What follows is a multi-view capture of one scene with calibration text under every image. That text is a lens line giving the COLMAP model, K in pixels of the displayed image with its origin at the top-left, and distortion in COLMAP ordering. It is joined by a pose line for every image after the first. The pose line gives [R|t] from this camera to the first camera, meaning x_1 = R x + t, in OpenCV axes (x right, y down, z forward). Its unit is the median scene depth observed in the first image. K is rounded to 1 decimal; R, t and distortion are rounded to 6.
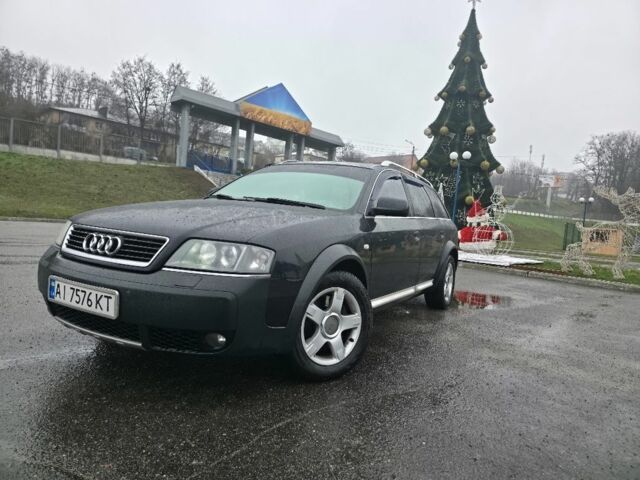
lens RADIAL K [[412.2, 0, 320.0], [0, 412.2, 240.0], [0, 0, 1]] dist [0.042365, -0.029917]
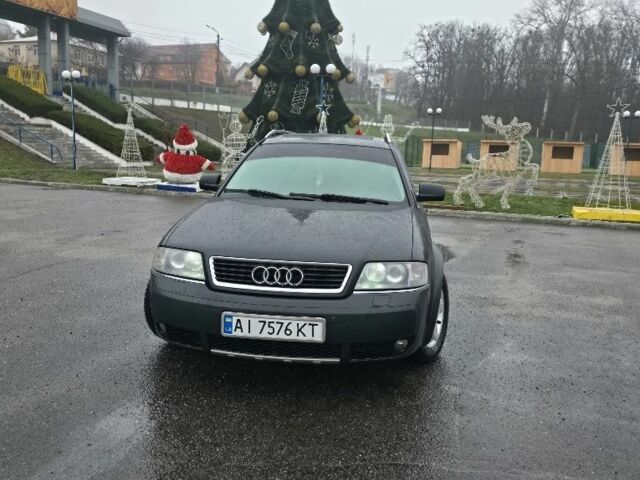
lens RADIAL K [[550.2, 0, 320.0], [0, 550.2, 240.0], [0, 0, 1]] dist [0.071951, -0.088941]
pose [[0.919739, -0.118282, 0.374285, -0.076246], [0.065327, 0.986346, 0.151176, -0.023185], [-0.387056, -0.114592, 0.914908, -0.025352]]
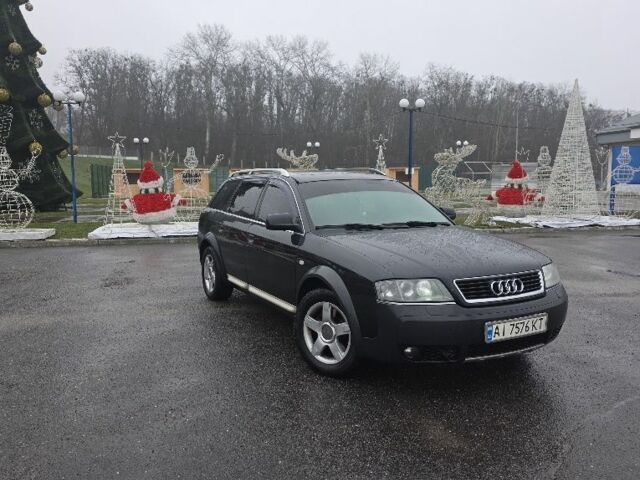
lens RADIAL K [[550.2, 0, 320.0], [0, 550.2, 240.0], [0, 0, 1]] dist [0.071951, -0.088941]
pose [[0.547086, -0.179407, 0.817624, -0.183283], [0.096578, 0.983768, 0.151241, -0.037221], [-0.831486, -0.003777, 0.555533, 0.042349]]
